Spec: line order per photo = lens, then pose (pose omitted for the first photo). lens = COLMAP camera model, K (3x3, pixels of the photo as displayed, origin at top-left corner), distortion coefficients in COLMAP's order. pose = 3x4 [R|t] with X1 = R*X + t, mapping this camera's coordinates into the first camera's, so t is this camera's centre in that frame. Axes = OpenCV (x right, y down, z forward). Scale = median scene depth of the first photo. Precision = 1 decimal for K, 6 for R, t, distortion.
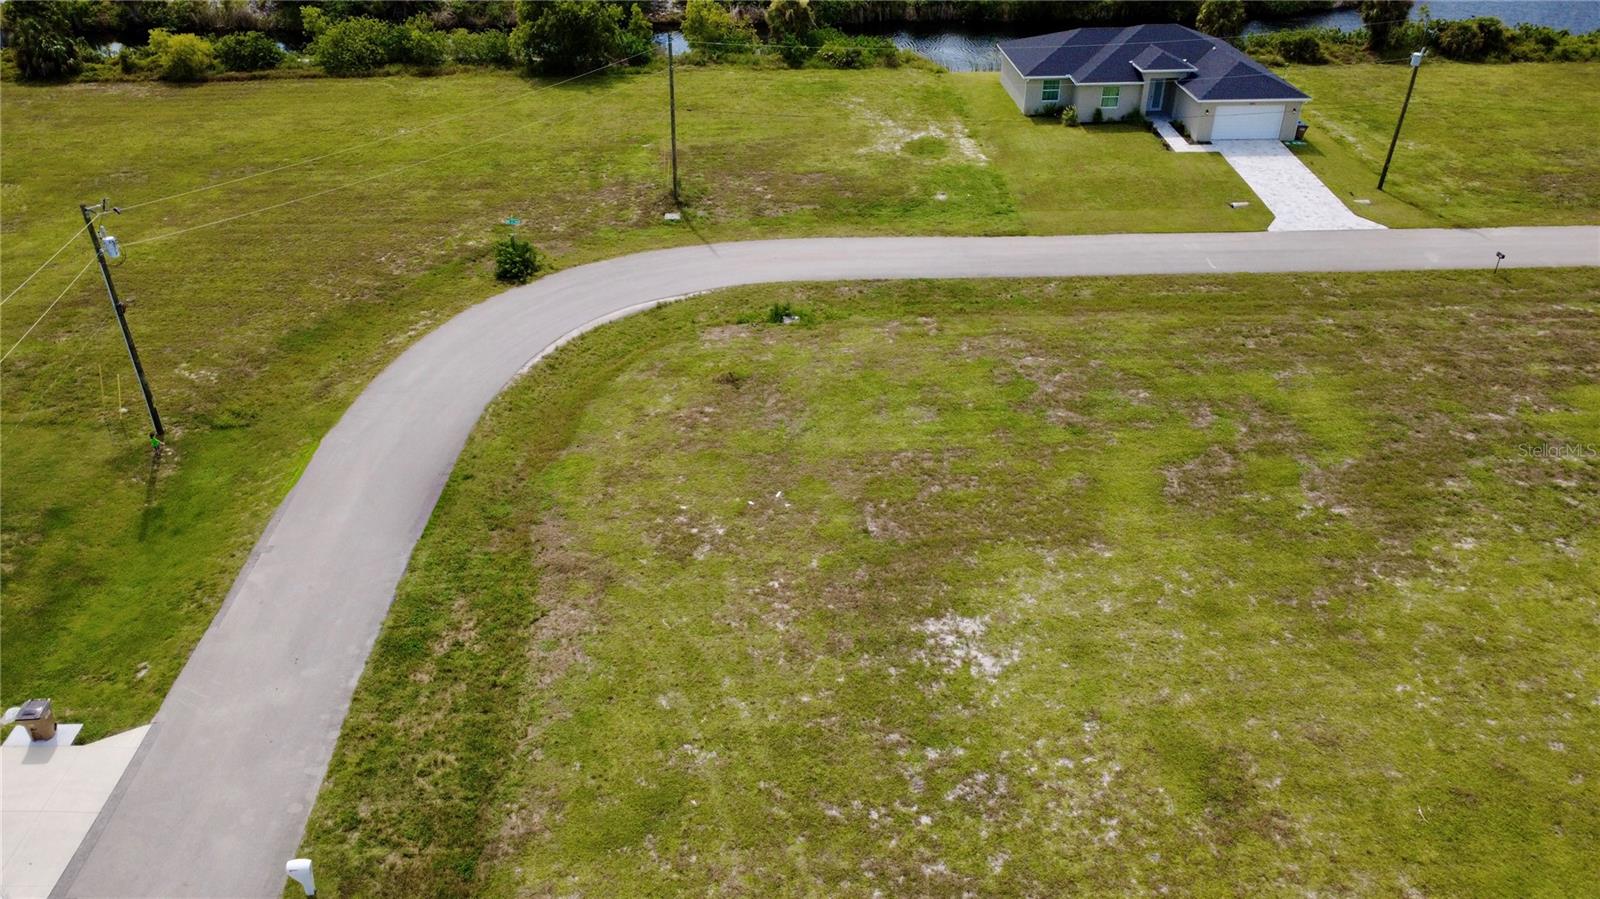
lens RADIAL K [[1162.3, 0, 801.2], [0, 1162.3, 456.6], [0, 0, 1]] dist [0.002135, 0.001922]
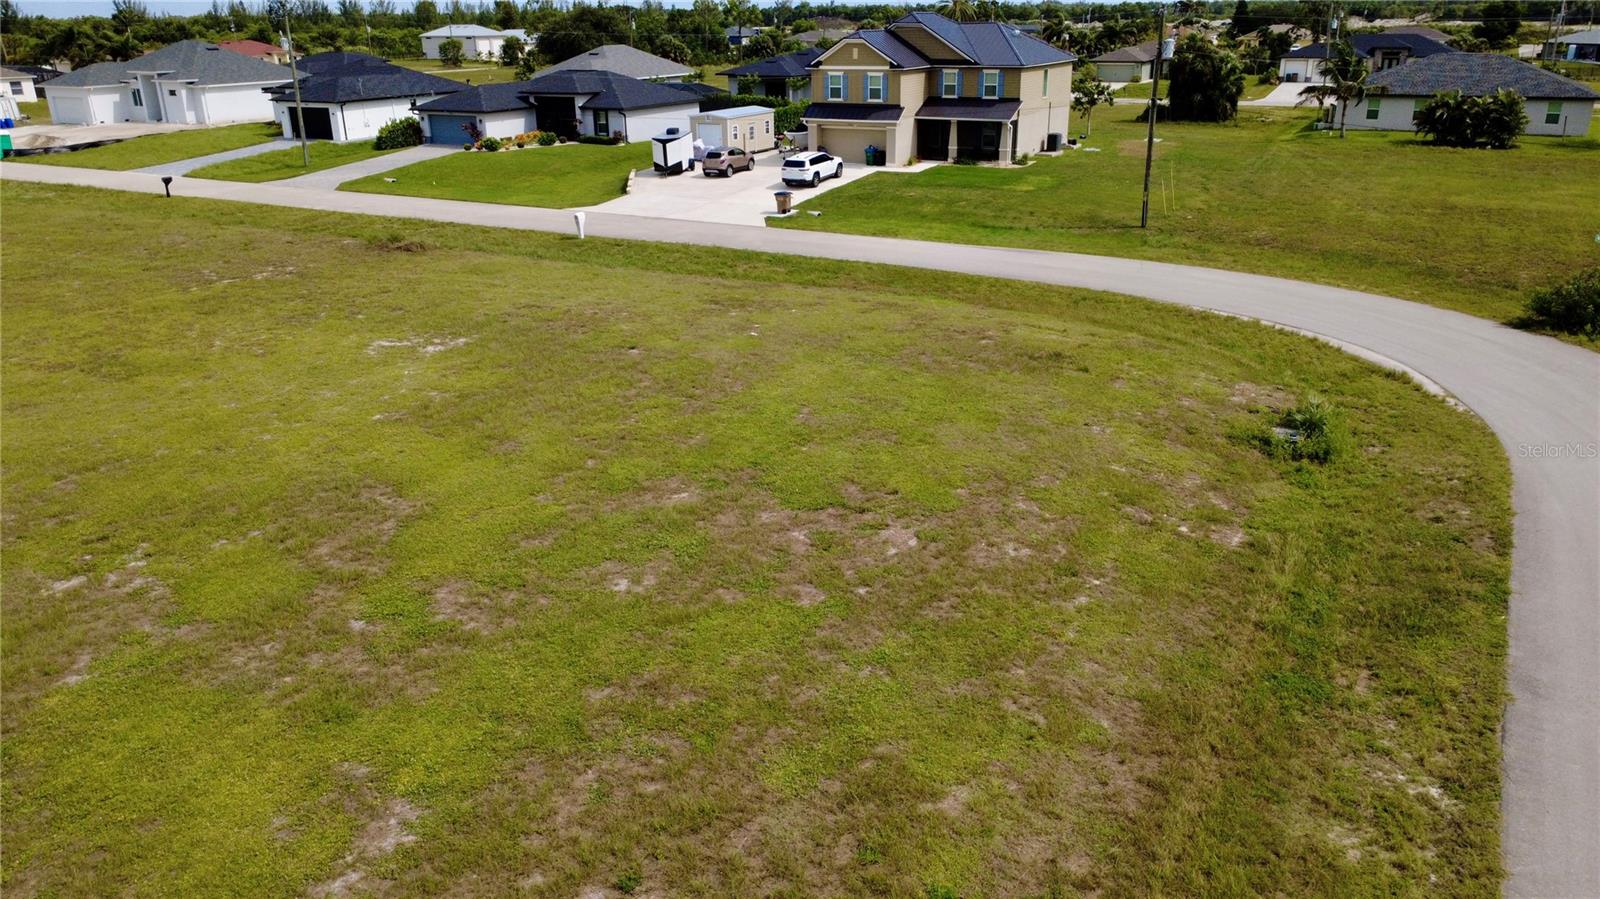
lens RADIAL K [[1162.3, 0, 801.2], [0, 1162.3, 456.6], [0, 0, 1]] dist [0.002135, 0.001922]
pose [[-0.522471, 0.315827, -0.792009, 0.712617], [-0.438862, 0.696780, 0.567360, -0.432130], [0.731043, 0.644012, -0.225443, 1.376382]]
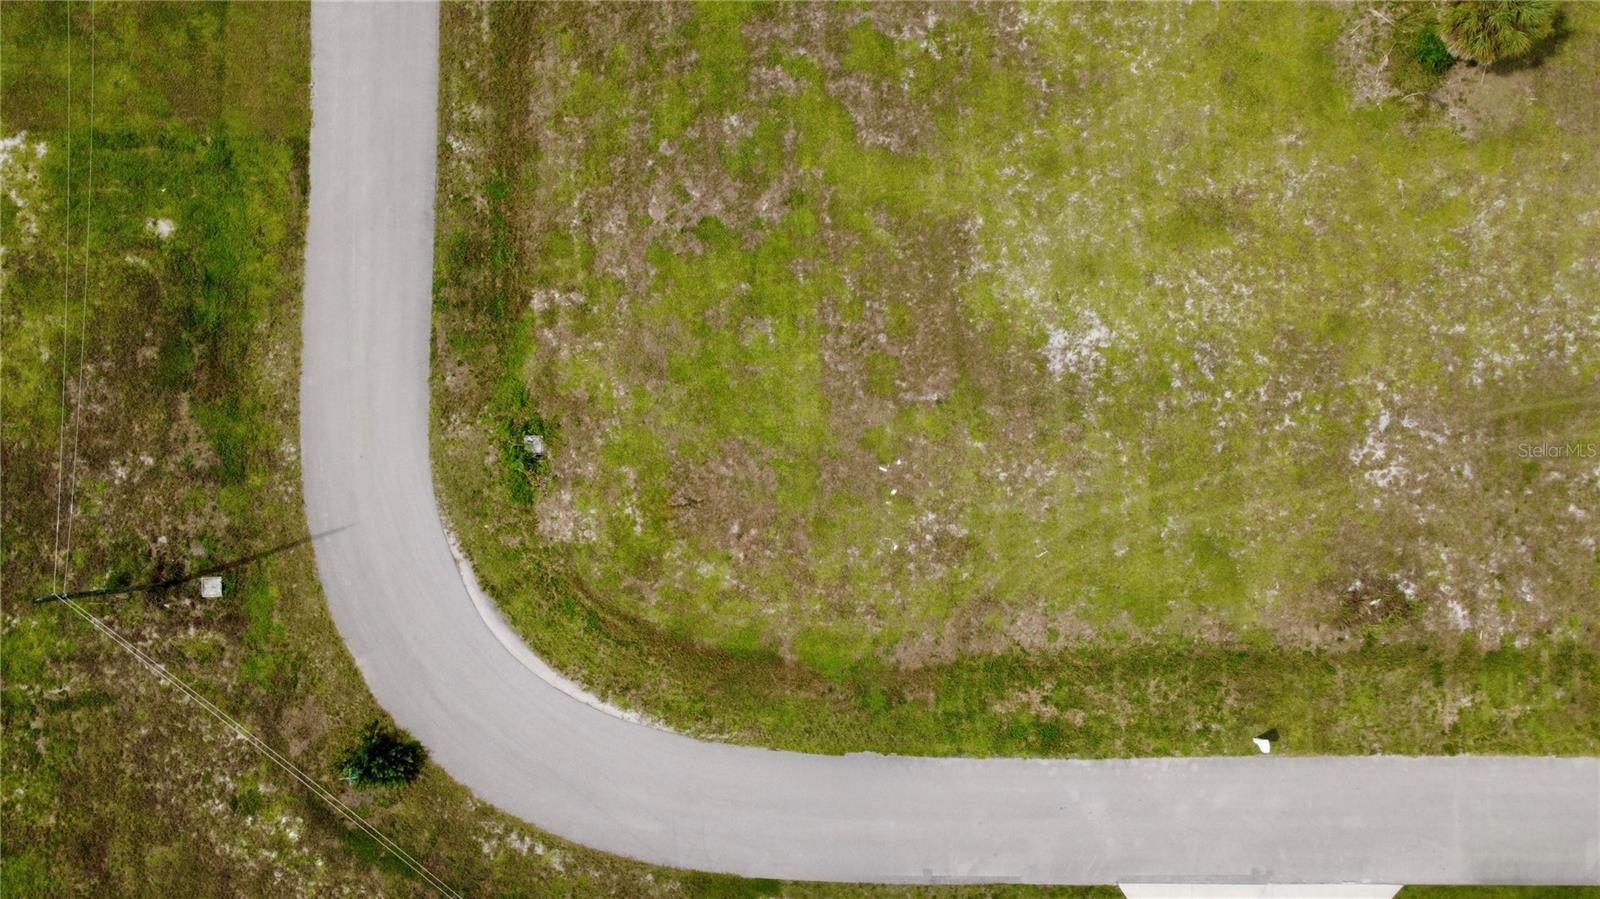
lens RADIAL K [[1162.3, 0, 801.2], [0, 1162.3, 456.6], [0, 0, 1]] dist [0.002135, 0.001922]
pose [[0.047877, -0.998507, 0.026302, -0.045934], [0.537869, 0.047960, 0.841663, -1.114835], [-0.841668, -0.026150, 0.539362, 0.455044]]
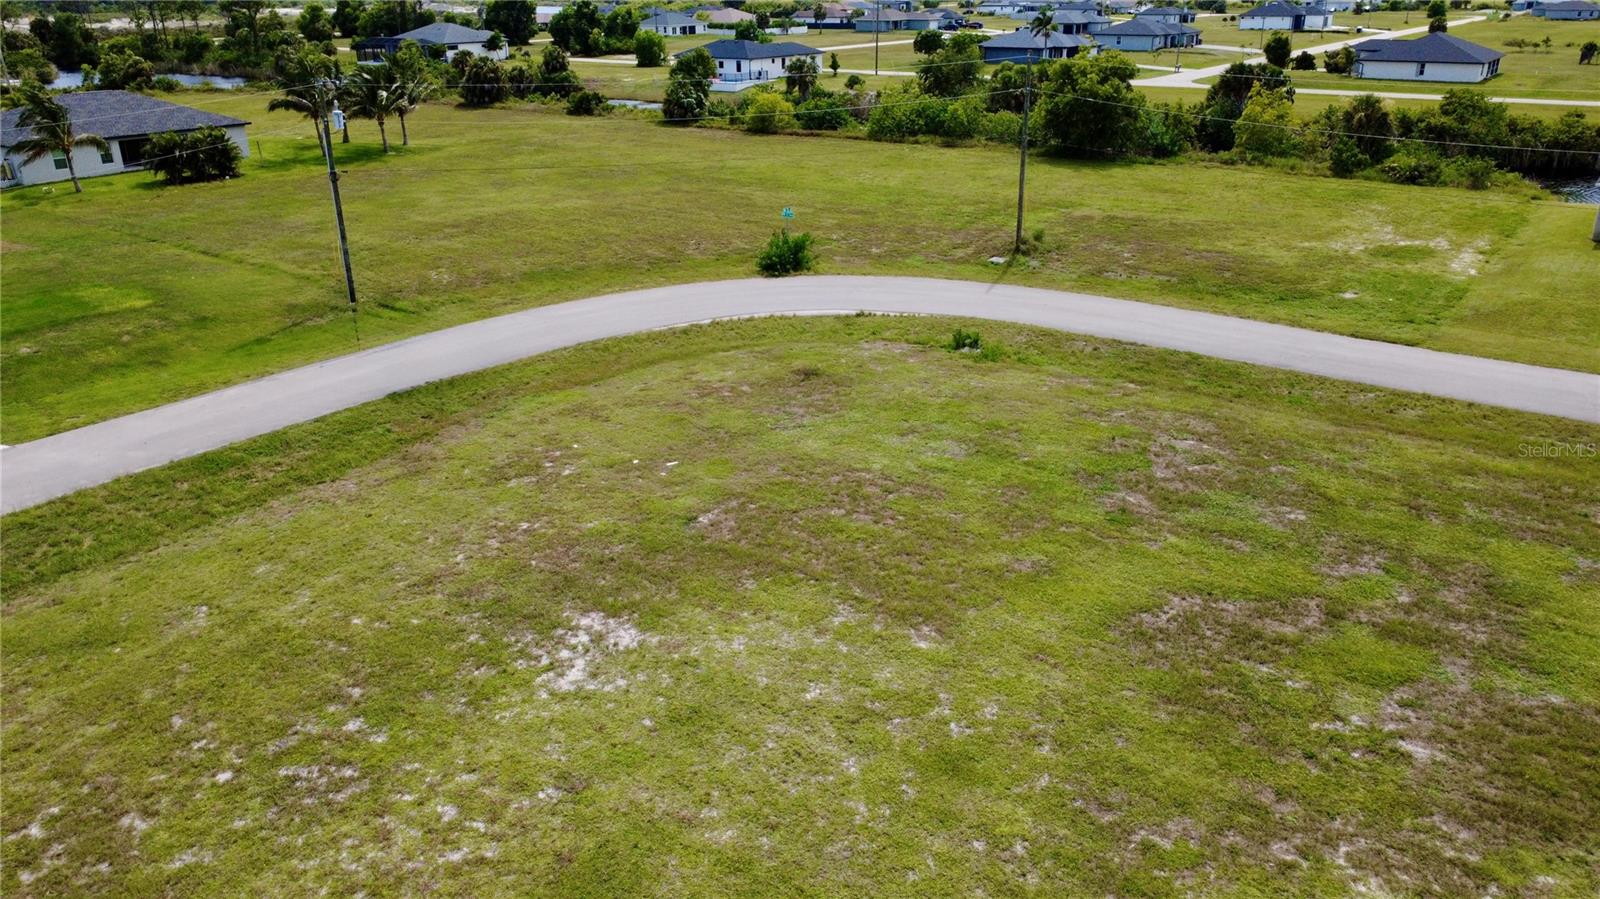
lens RADIAL K [[1162.3, 0, 801.2], [0, 1162.3, 456.6], [0, 0, 1]] dist [0.002135, 0.001922]
pose [[0.772575, 0.238257, -0.588525, 0.552376], [-0.330932, 0.942165, -0.053001, 0.044094], [0.541860, 0.235709, 0.806740, 0.444034]]
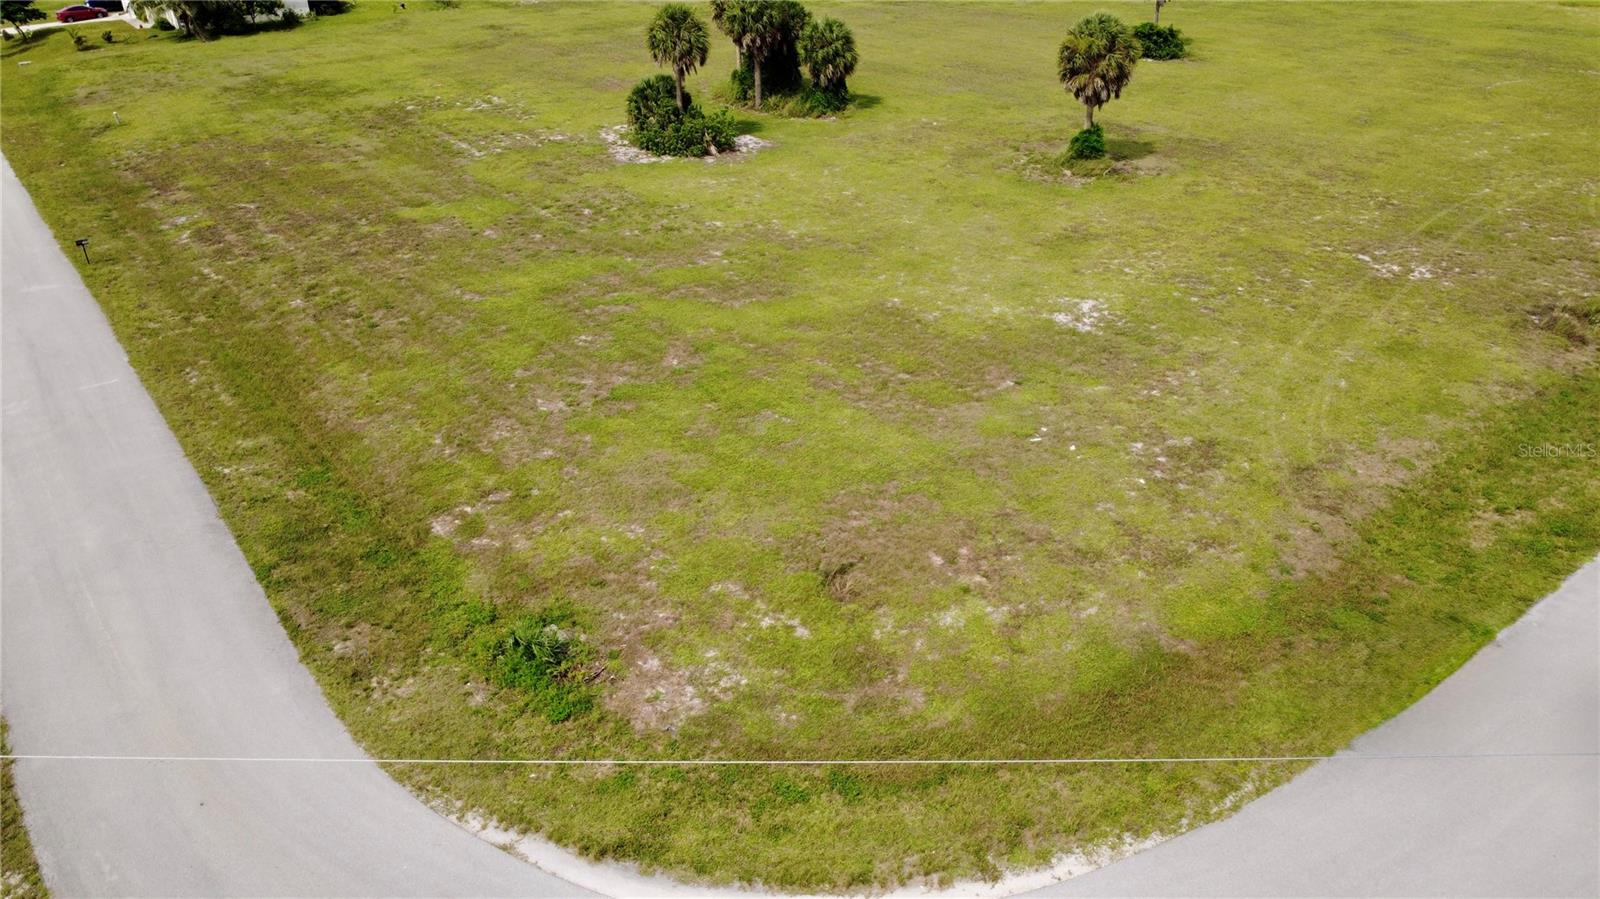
lens RADIAL K [[1162.3, 0, 801.2], [0, 1162.3, 456.6], [0, 0, 1]] dist [0.002135, 0.001922]
pose [[-0.575191, -0.384914, 0.721800, -0.558037], [0.451219, 0.586705, 0.672442, -0.628045], [-0.682316, 0.712473, -0.163787, 1.355667]]
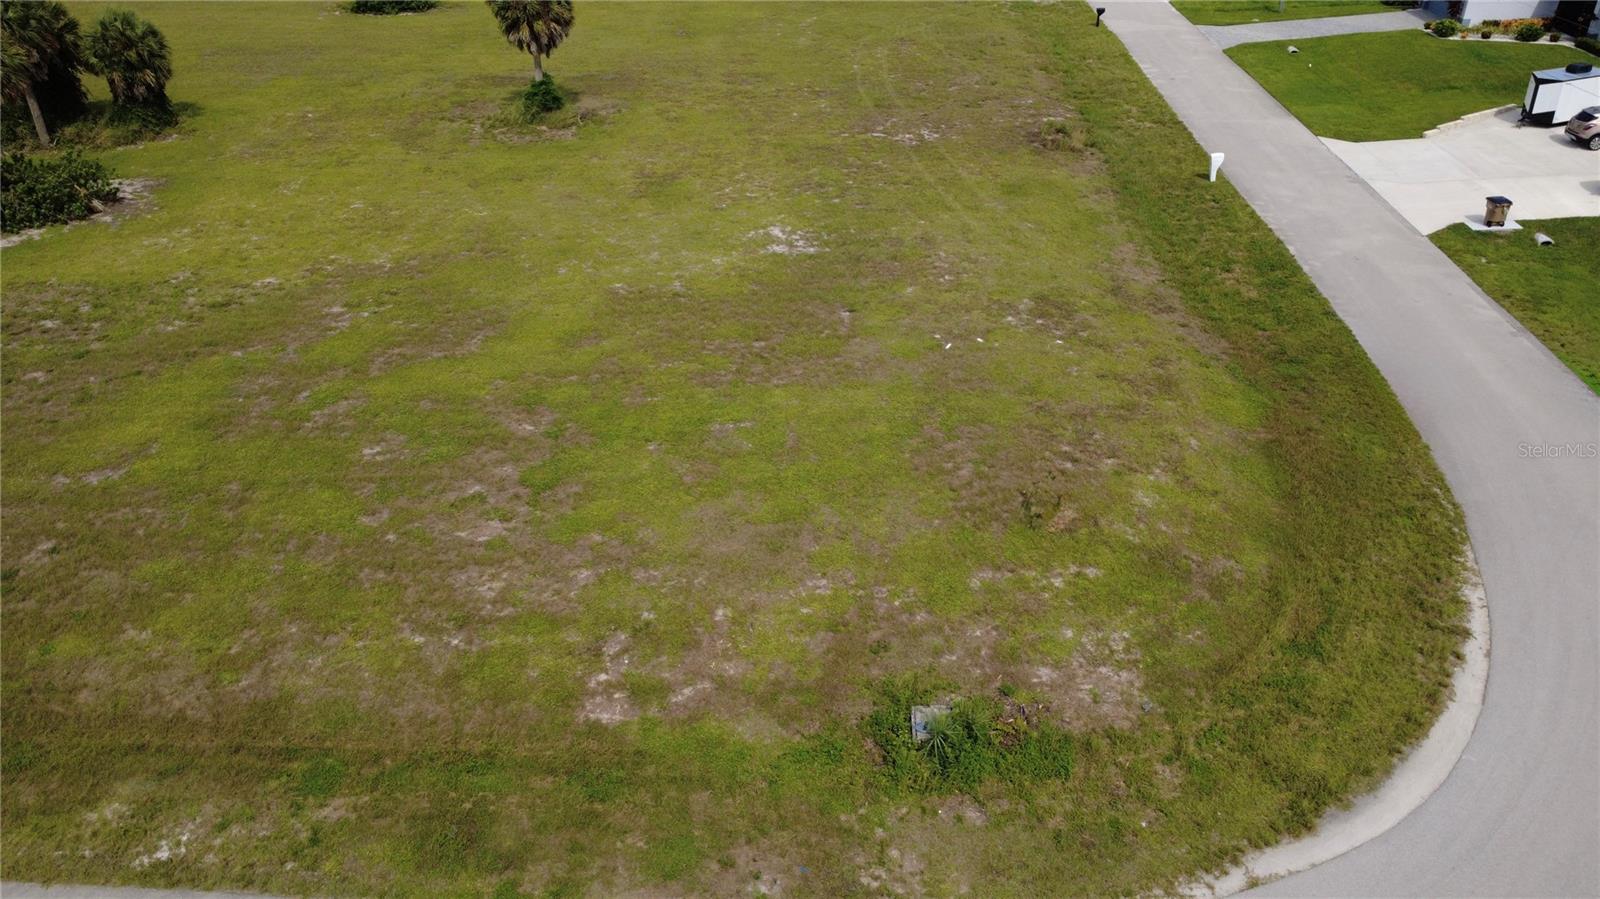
lens RADIAL K [[1162.3, 0, 801.2], [0, 1162.3, 456.6], [0, 0, 1]] dist [0.002135, 0.001922]
pose [[-0.994614, -0.037994, 0.096429, 0.002020], [0.069914, 0.440872, 0.894843, -0.743921], [-0.076511, 0.896766, -0.435841, 1.561446]]
